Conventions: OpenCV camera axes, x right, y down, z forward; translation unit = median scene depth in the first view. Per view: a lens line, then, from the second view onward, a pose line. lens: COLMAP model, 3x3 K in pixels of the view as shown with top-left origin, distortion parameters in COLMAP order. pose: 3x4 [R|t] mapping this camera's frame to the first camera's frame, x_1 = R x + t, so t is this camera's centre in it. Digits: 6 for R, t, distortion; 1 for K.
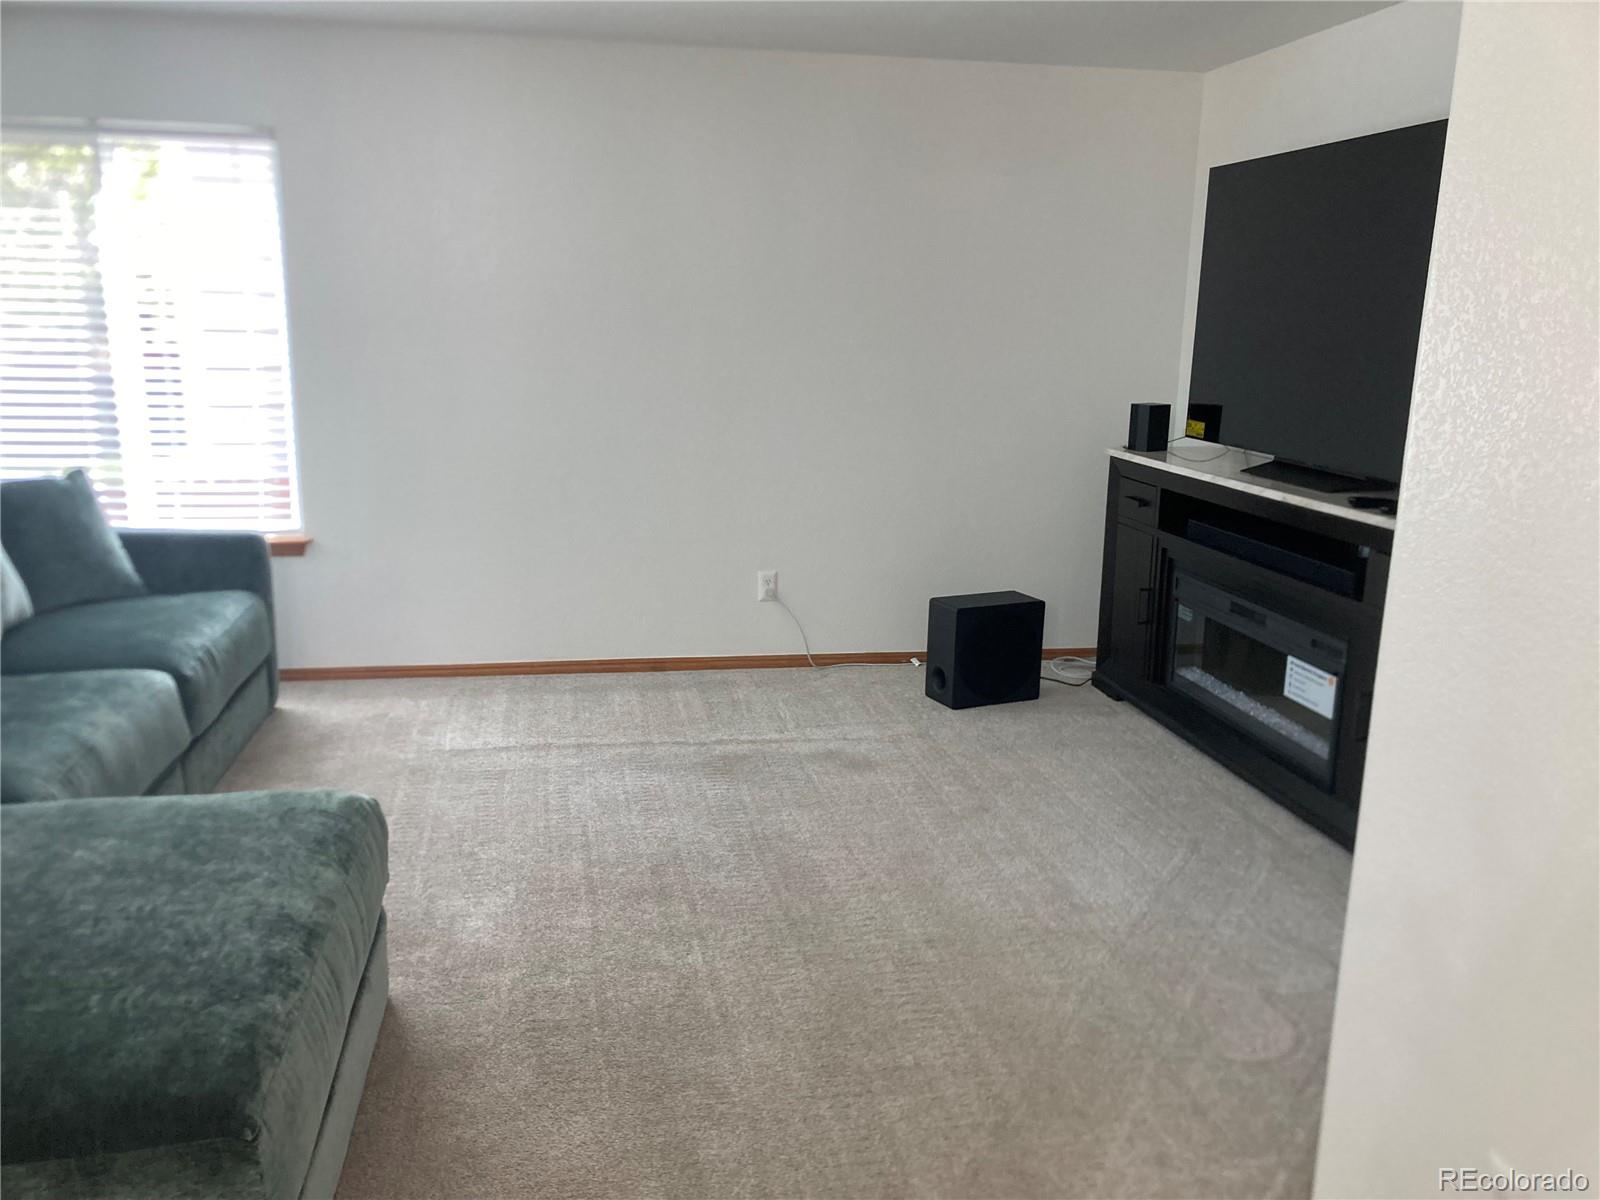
lens RADIAL K [[1299.9, 0, 806.1], [0, 1299.9, 619.6], [0, 0, 1]] dist [0.000547, -0.013916]
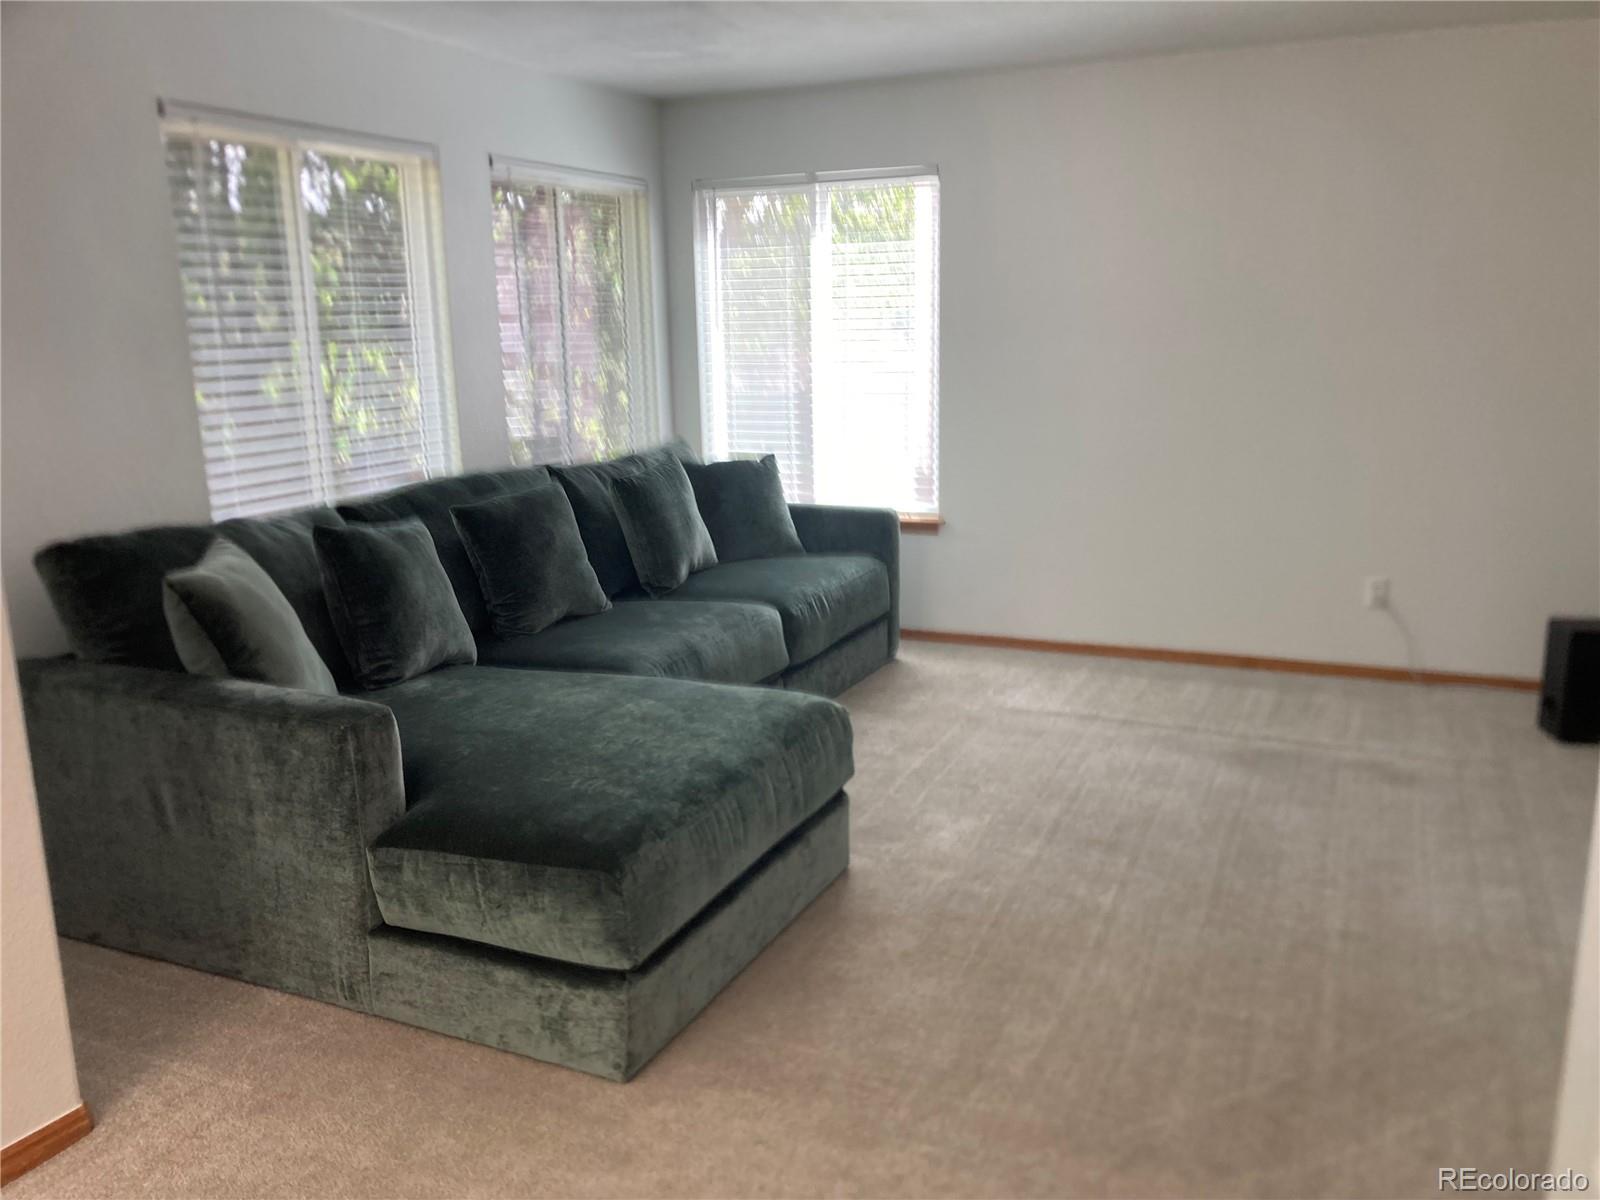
lens RADIAL K [[1309.7, 0, 798.1], [0, 1309.7, 674.4], [0, 0, 1]] dist [0.072857, -0.003839]
pose [[0.815135, 0.114826, -0.567777, 0.235095], [-0.098696, 0.993355, 0.059201, 0.021955], [0.570802, 0.007781, 0.821051, -0.055360]]
